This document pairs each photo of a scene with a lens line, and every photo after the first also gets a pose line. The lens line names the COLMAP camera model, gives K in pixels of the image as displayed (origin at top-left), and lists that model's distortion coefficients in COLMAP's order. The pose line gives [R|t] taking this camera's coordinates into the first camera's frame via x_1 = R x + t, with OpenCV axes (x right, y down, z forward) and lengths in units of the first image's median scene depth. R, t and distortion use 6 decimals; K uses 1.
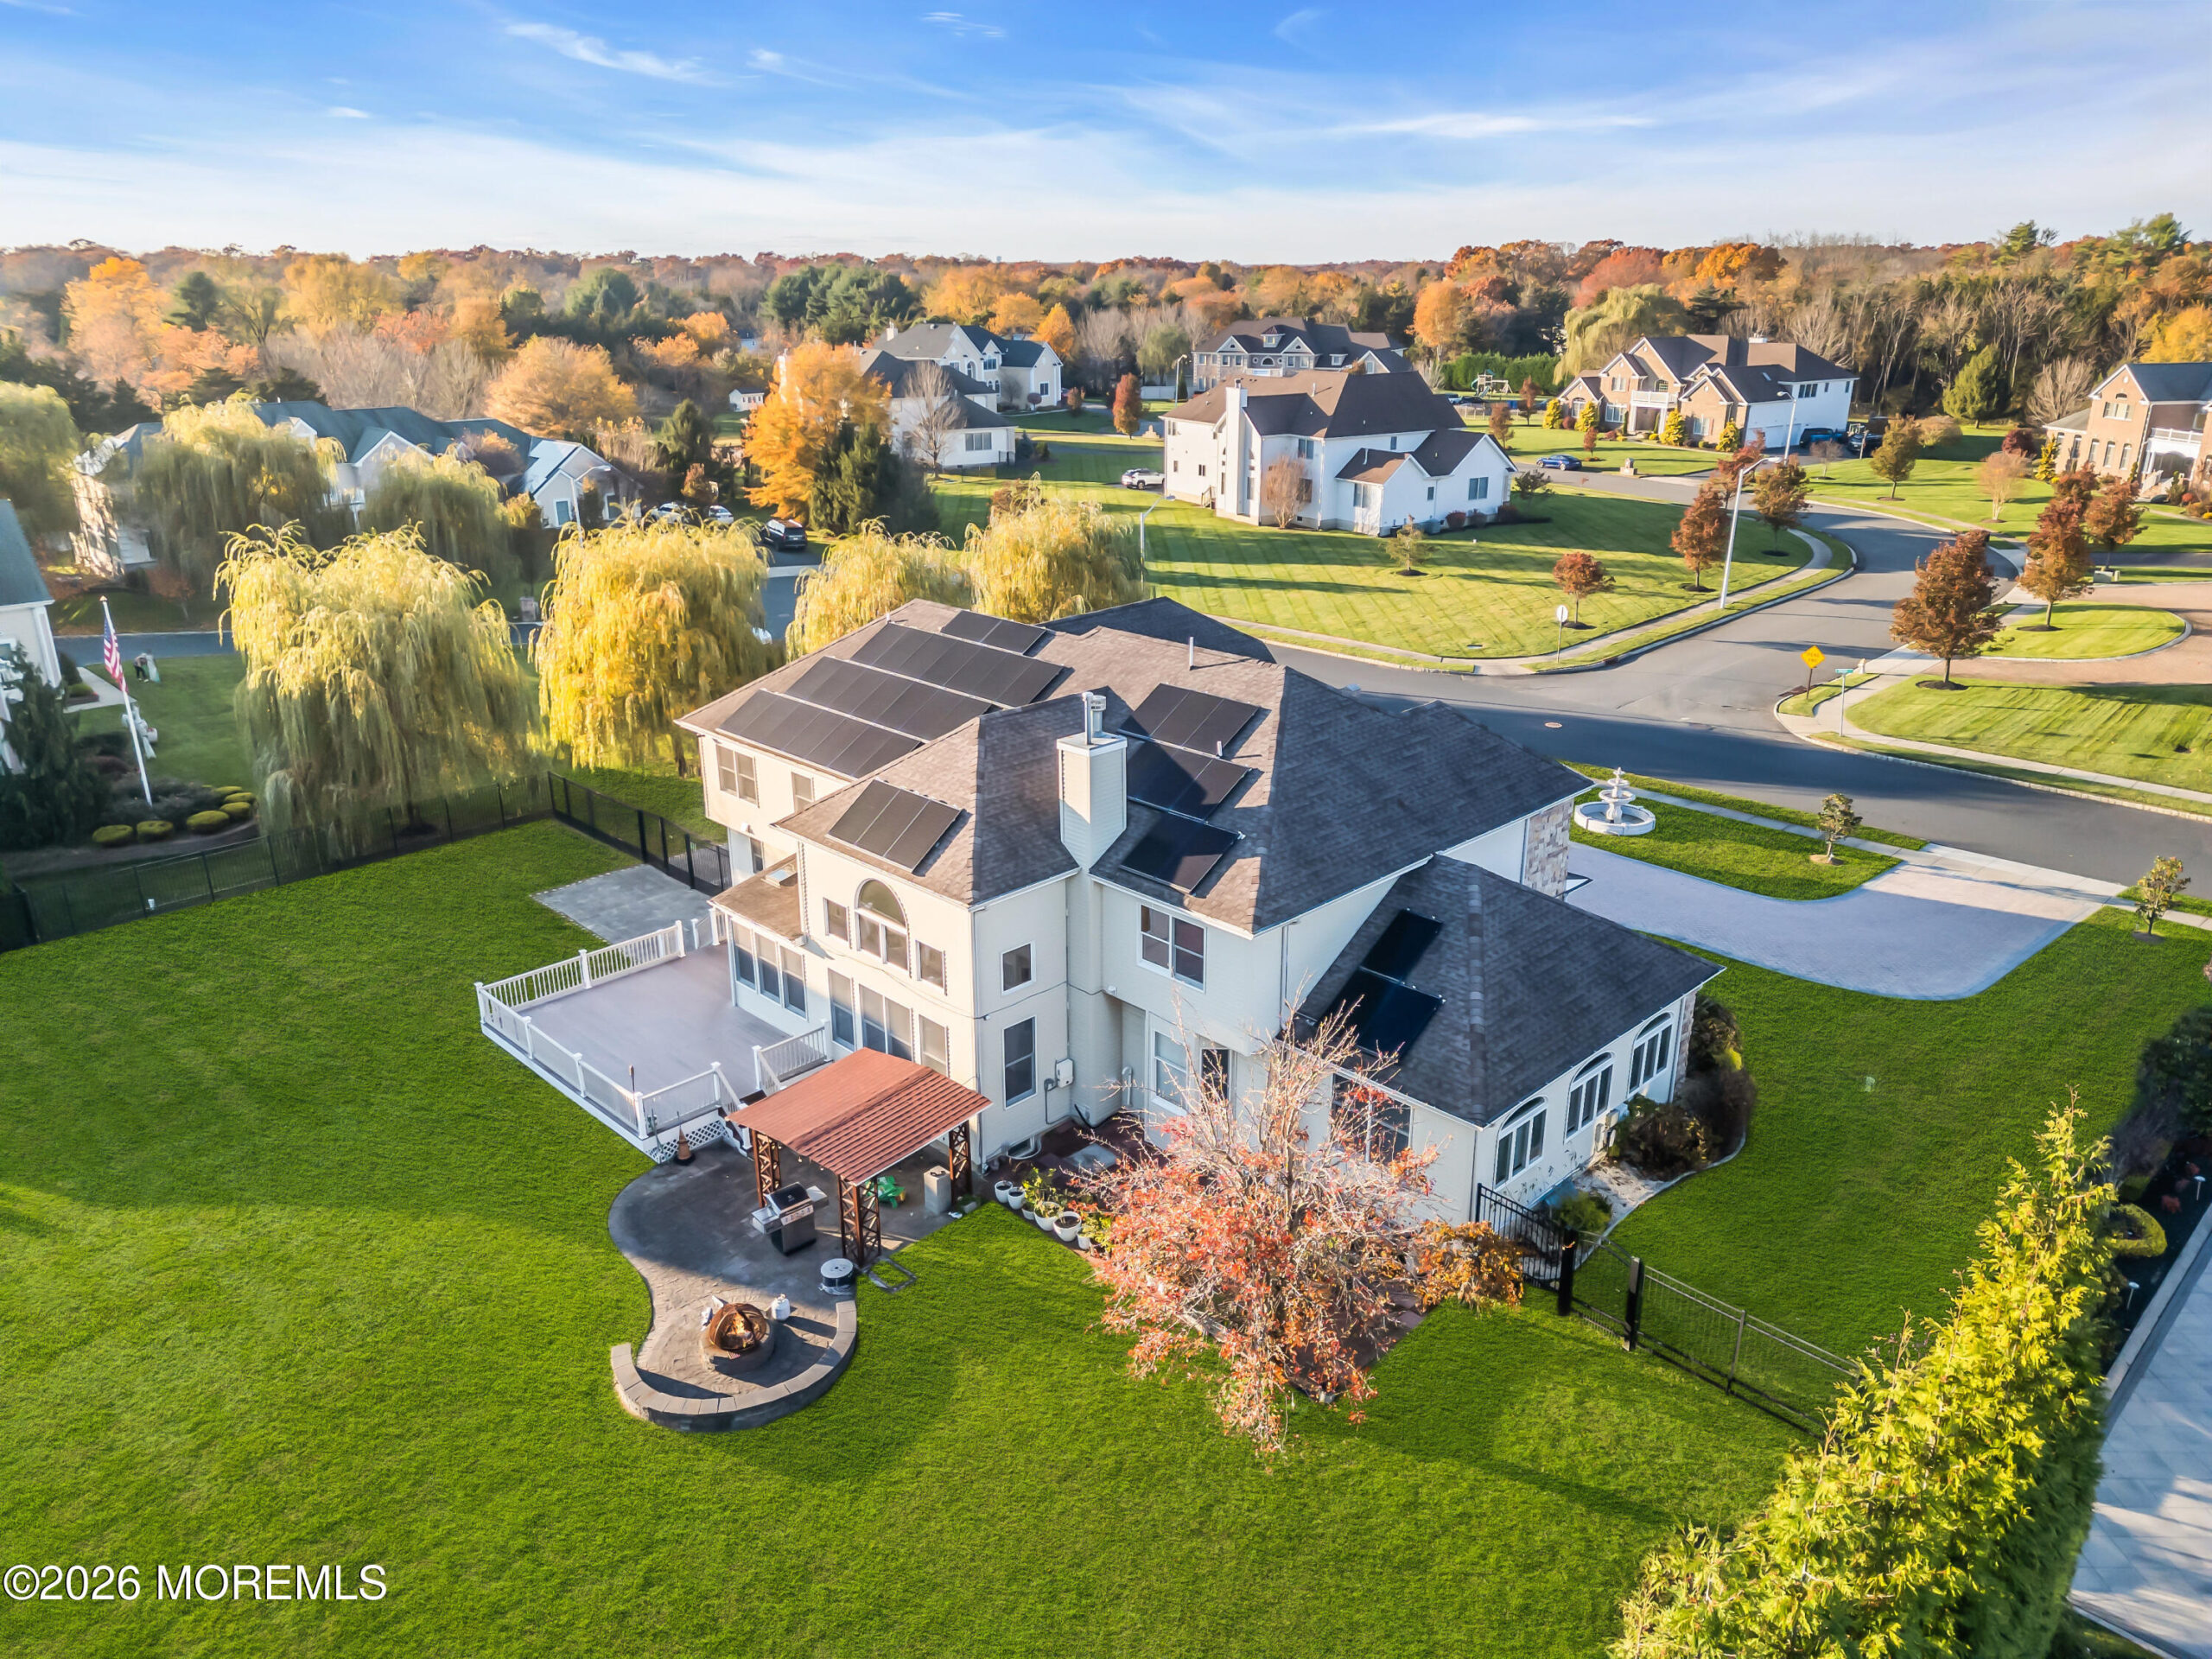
lens RADIAL K [[1552.4, 0, 1098.4], [0, 1552.4, 804.6], [0, 0, 1]] dist [0.062954, -0.067135]
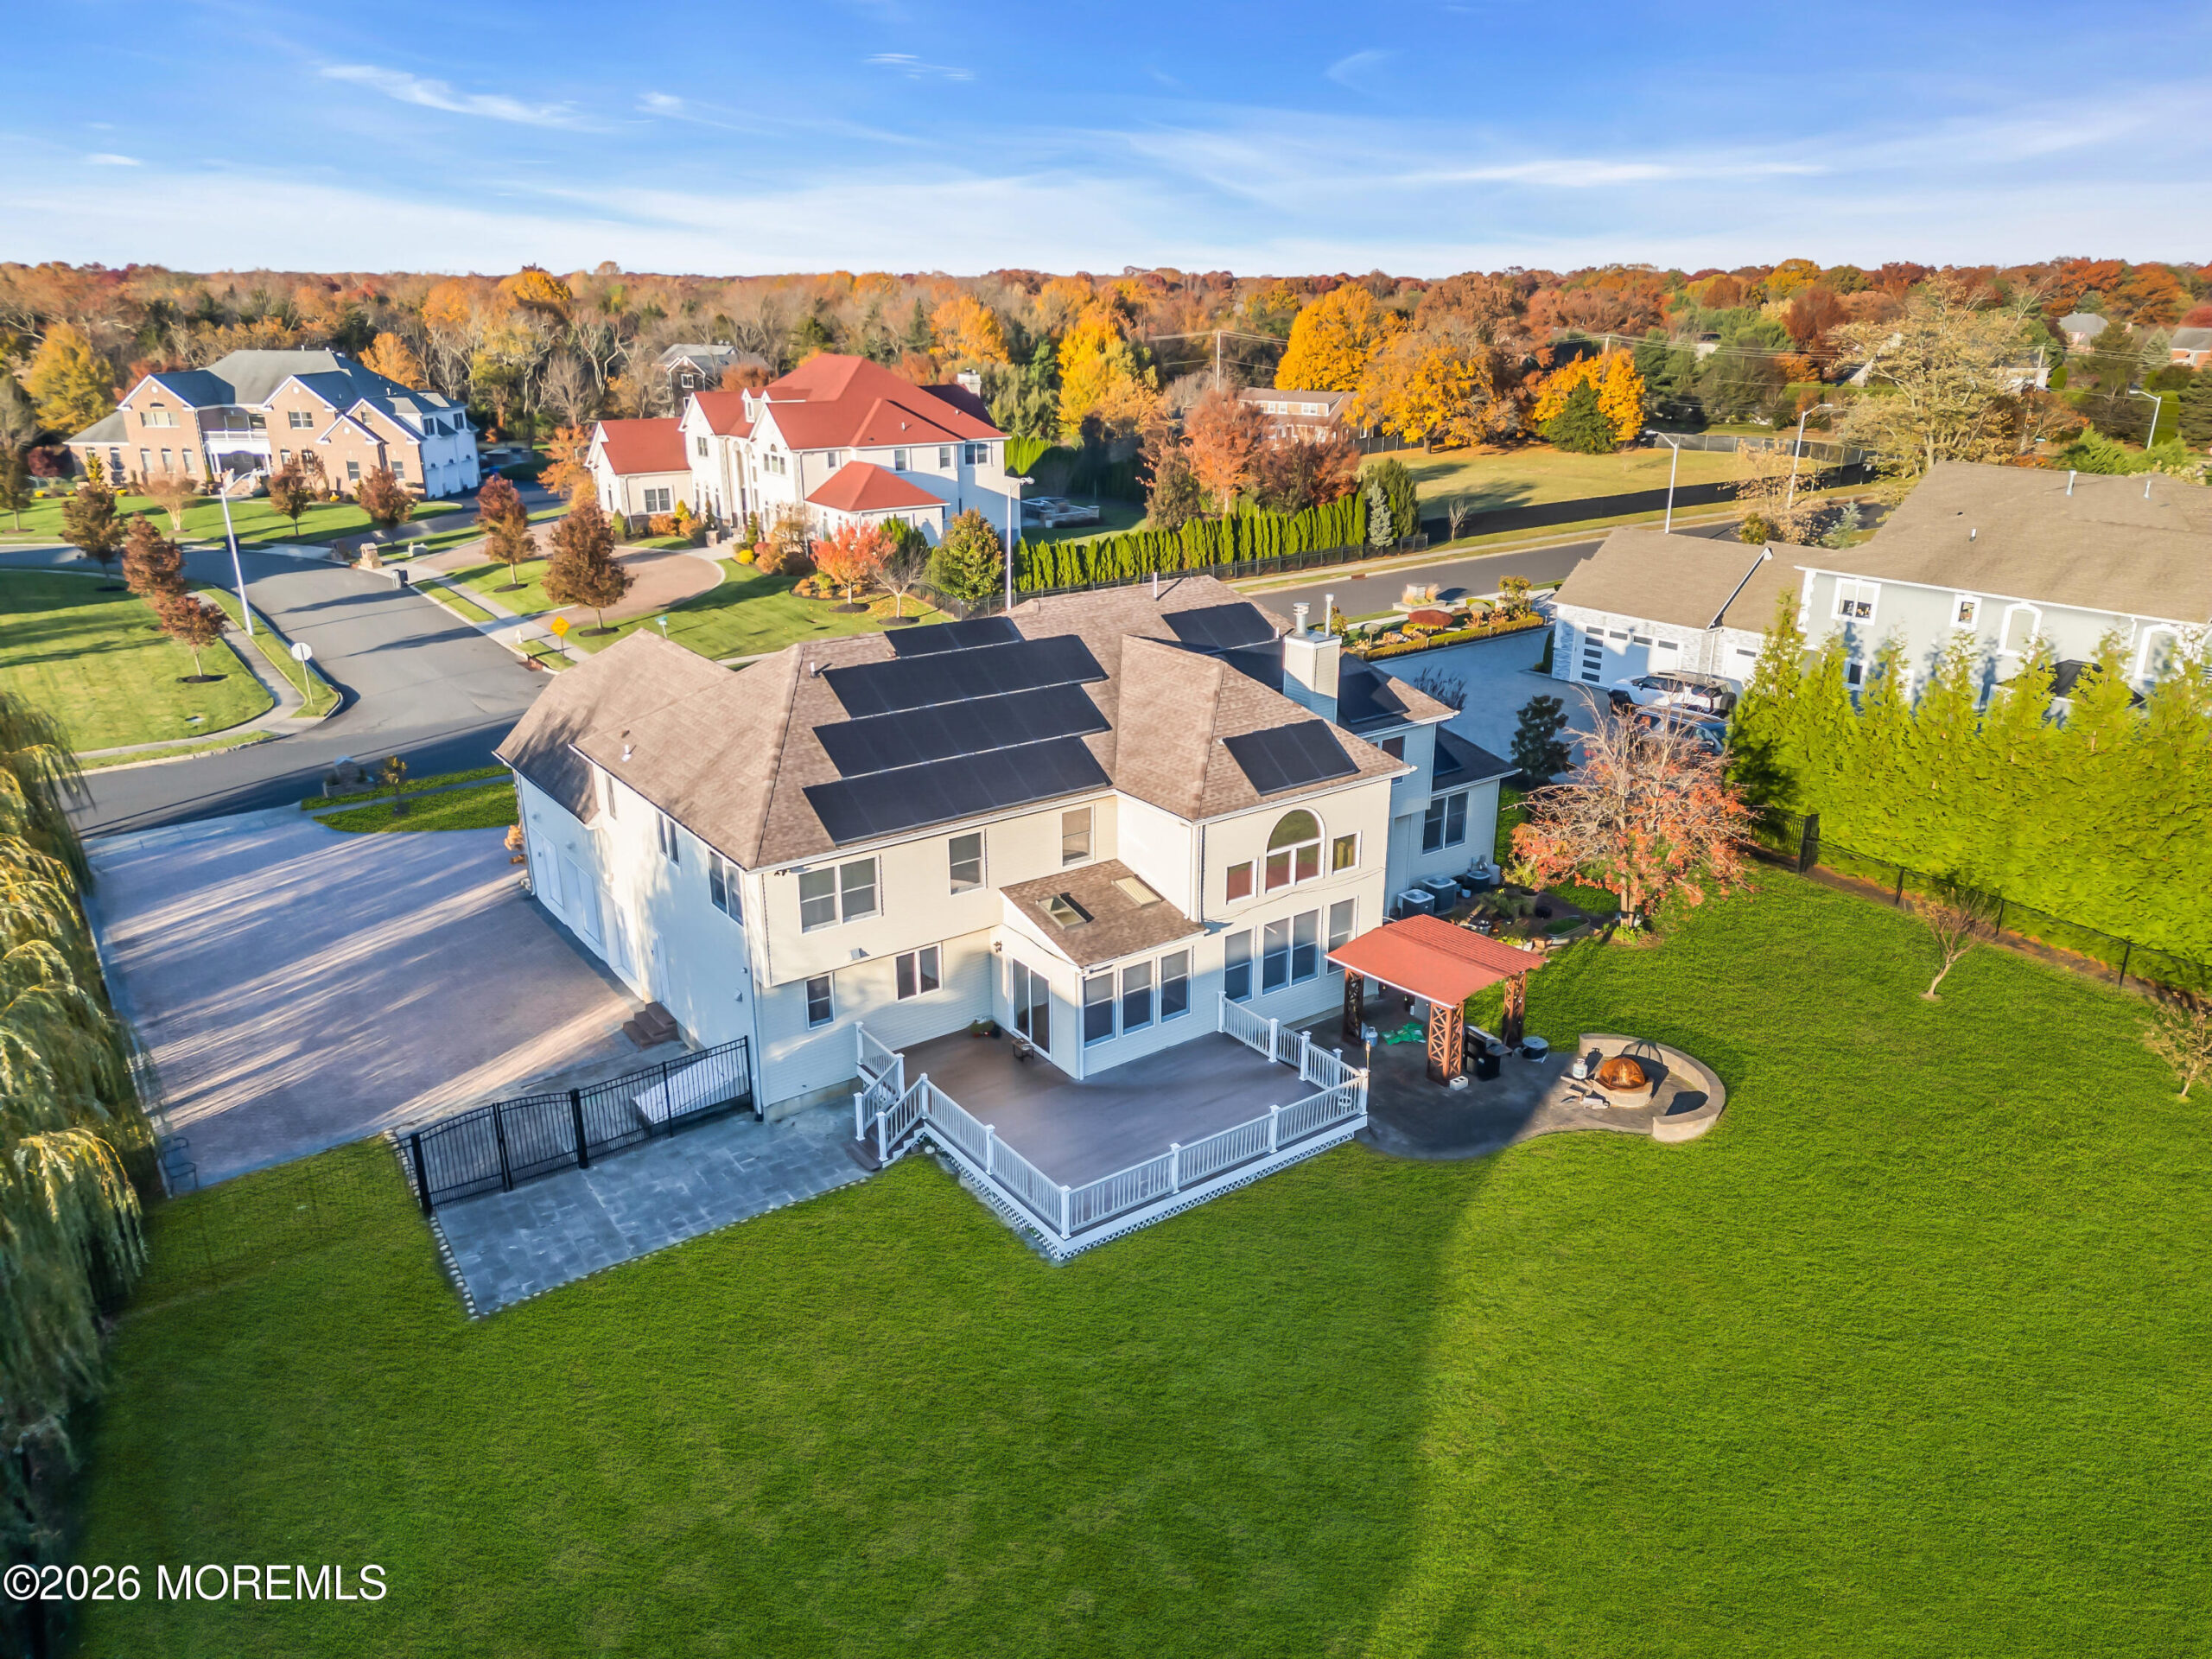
lens RADIAL K [[1530.7, 0, 1108.7], [0, 1530.7, 831.5], [0, 0, 1]] dist [0.080013, -0.081454]
pose [[0.150721, -0.323674, 0.934087, -0.345036], [0.320894, 0.909735, 0.263457, -0.077762], [-0.935045, 0.260035, 0.240981, 0.252285]]
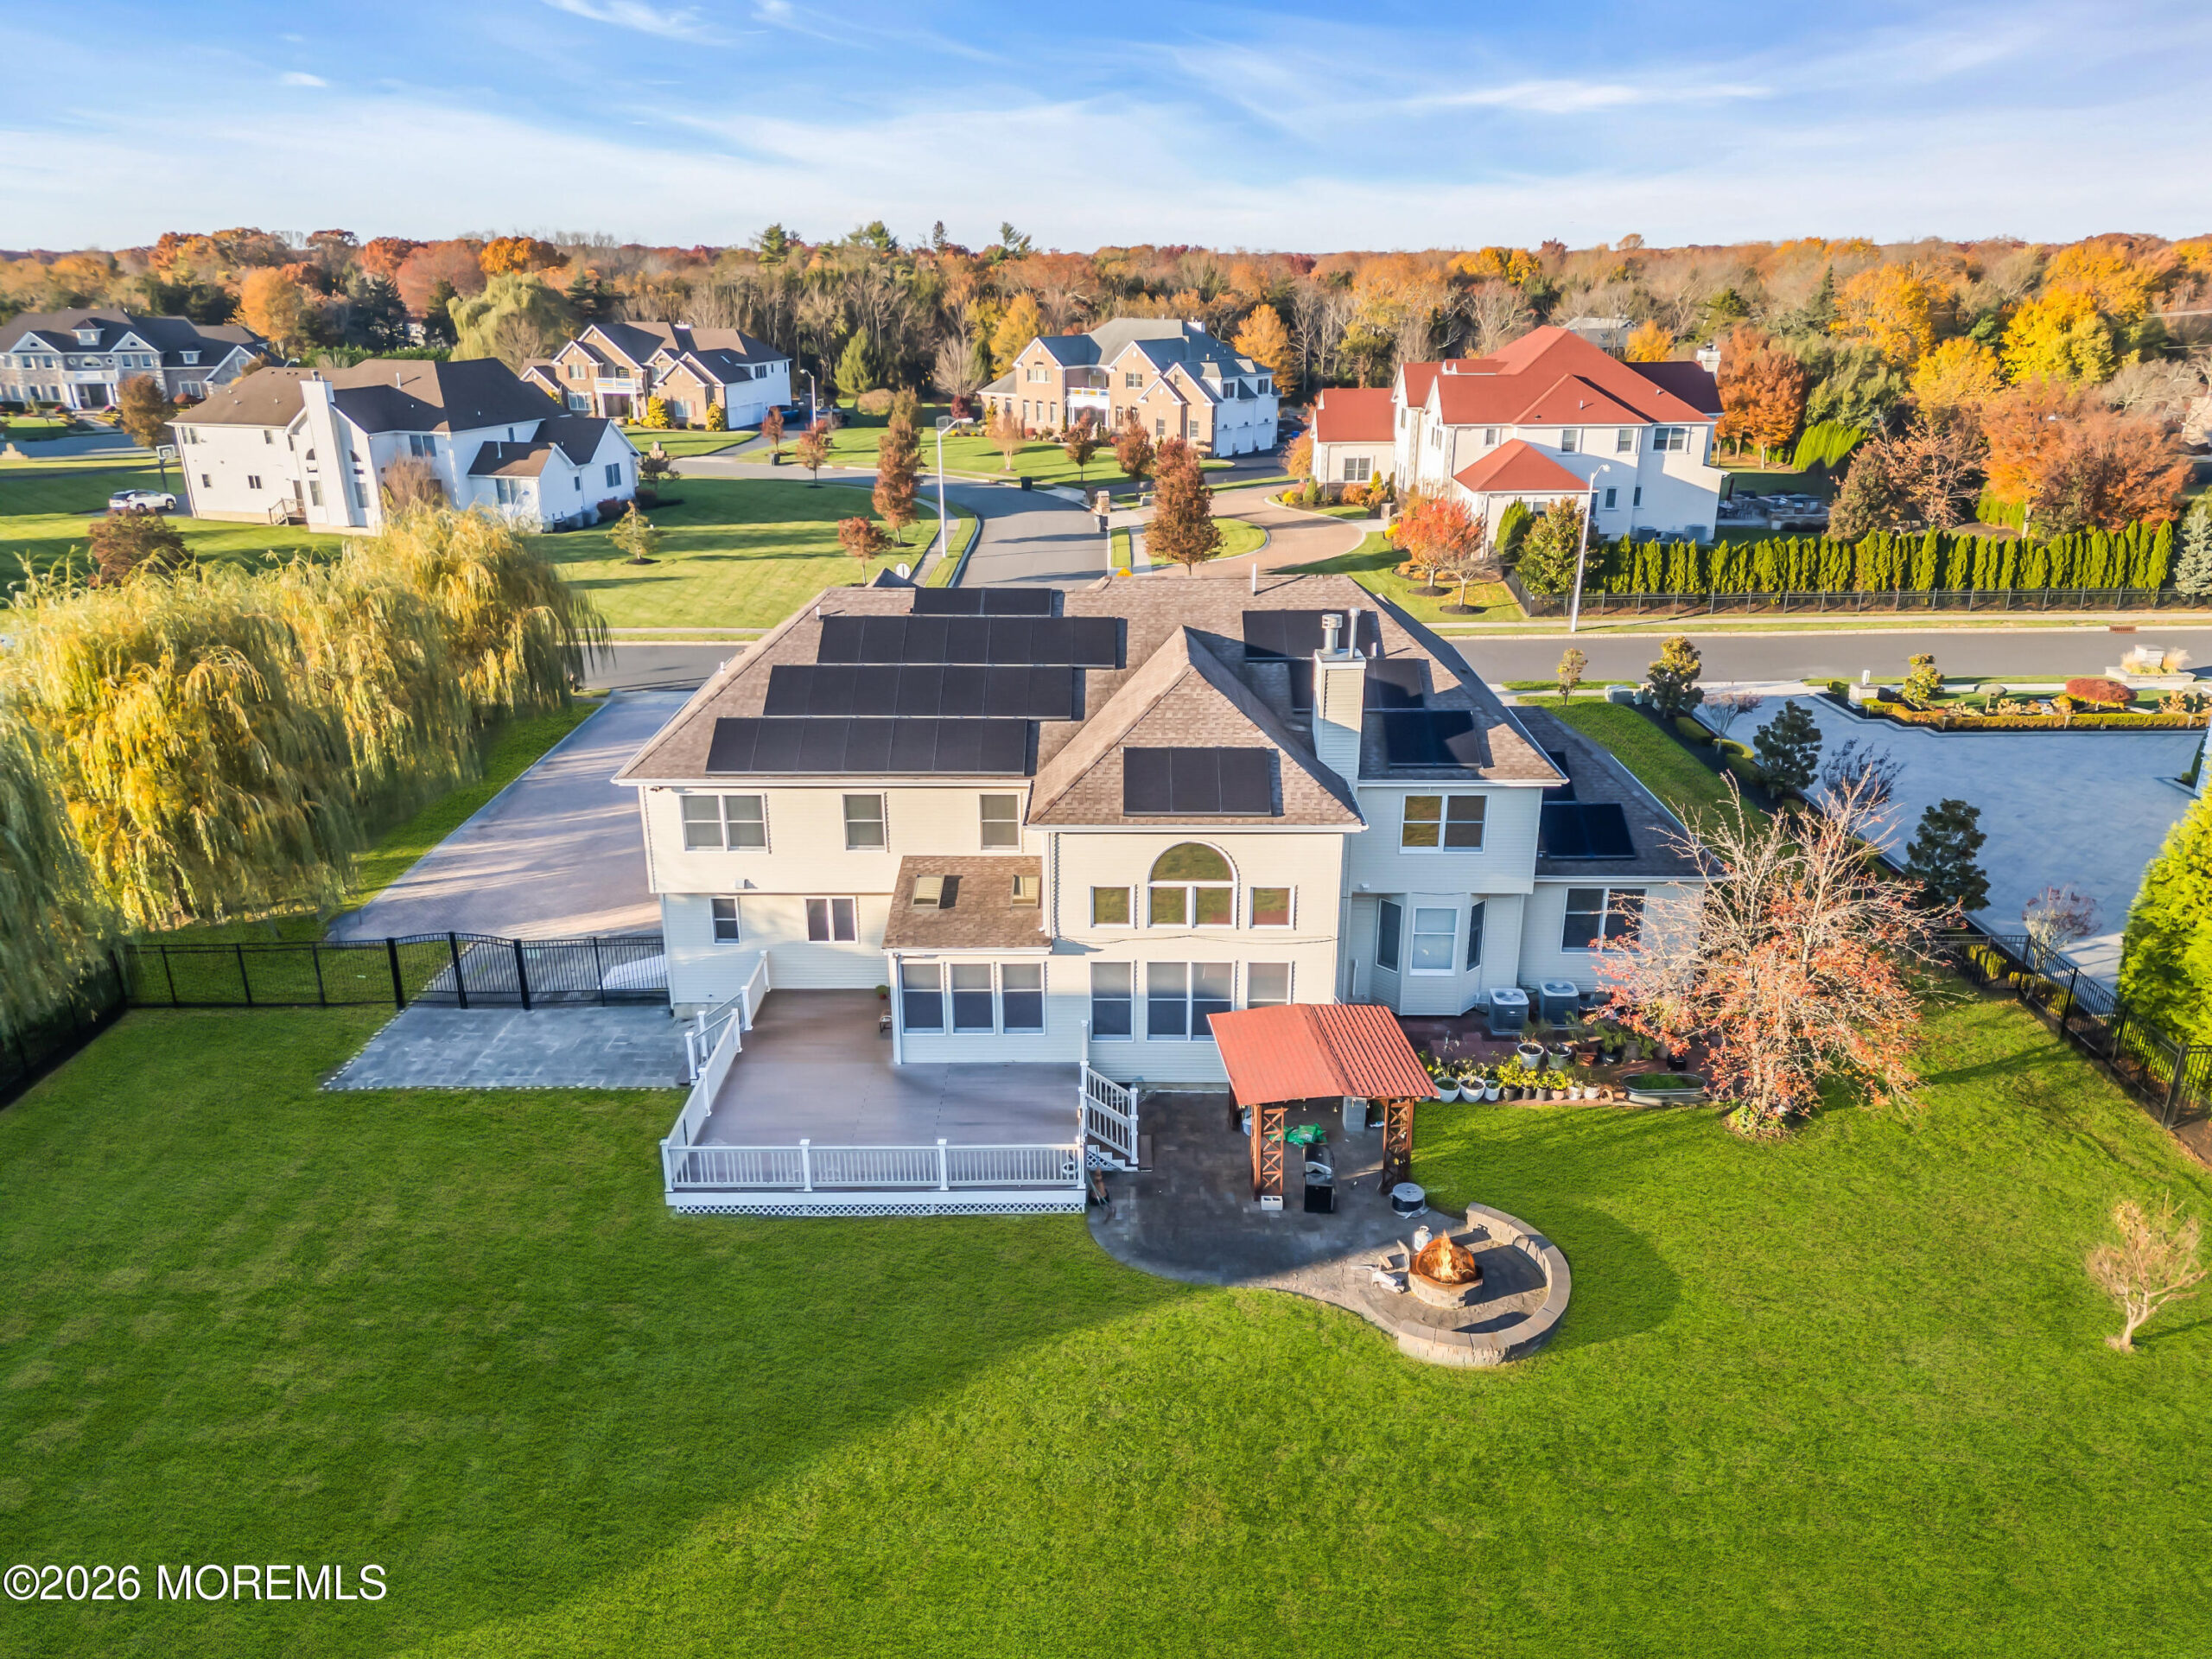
lens RADIAL K [[1530.7, 0, 1108.7], [0, 1530.7, 831.5], [0, 0, 1]] dist [0.080013, -0.081454]
pose [[0.705417, -0.240083, 0.666894, -0.235851], [0.227580, 0.967787, 0.107679, -0.020816], [-0.671263, 0.075813, 0.737332, 0.097328]]
